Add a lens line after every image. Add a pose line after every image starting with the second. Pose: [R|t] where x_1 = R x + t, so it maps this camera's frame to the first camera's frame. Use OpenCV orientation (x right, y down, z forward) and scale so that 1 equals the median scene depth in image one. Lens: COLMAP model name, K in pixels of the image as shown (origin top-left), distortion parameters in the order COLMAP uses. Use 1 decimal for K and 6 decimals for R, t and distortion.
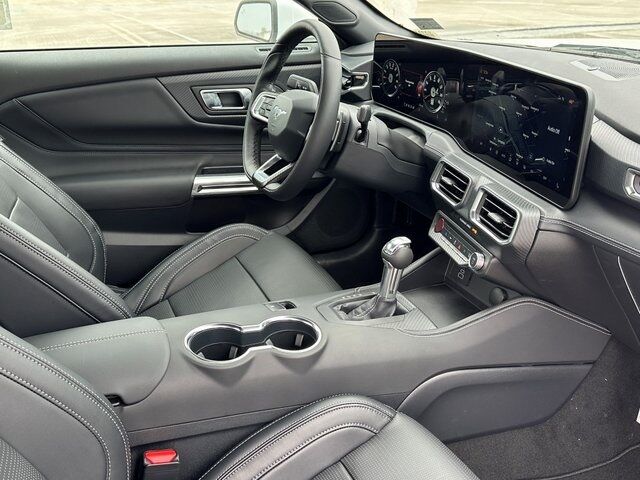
lens RADIAL K [[637.1, 0, 321.4], [0, 637.1, 238.2], [0, 0, 1]] dist [0.055131, 0.000000]
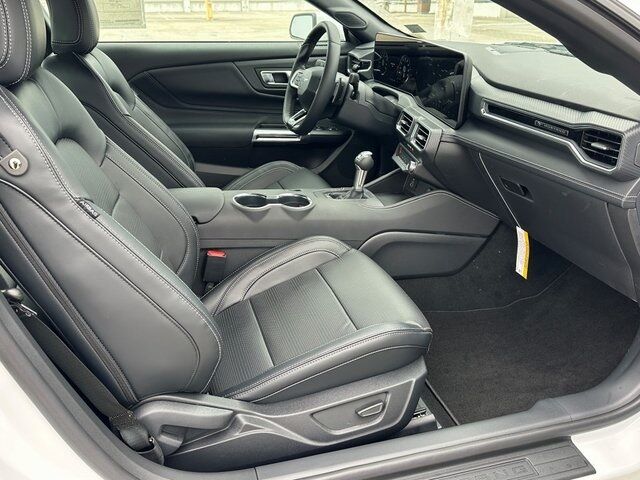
lens RADIAL K [[569.1, 0, 319.9], [0, 569.1, 240.7], [0, 0, 1]] dist [0.065873, -0.002554]
pose [[0.991110, 0.050538, -0.123076, 0.169825], [-0.051028, 0.998697, -0.000829, 0.202605], [0.122874, 0.007102, 0.992397, -0.404591]]
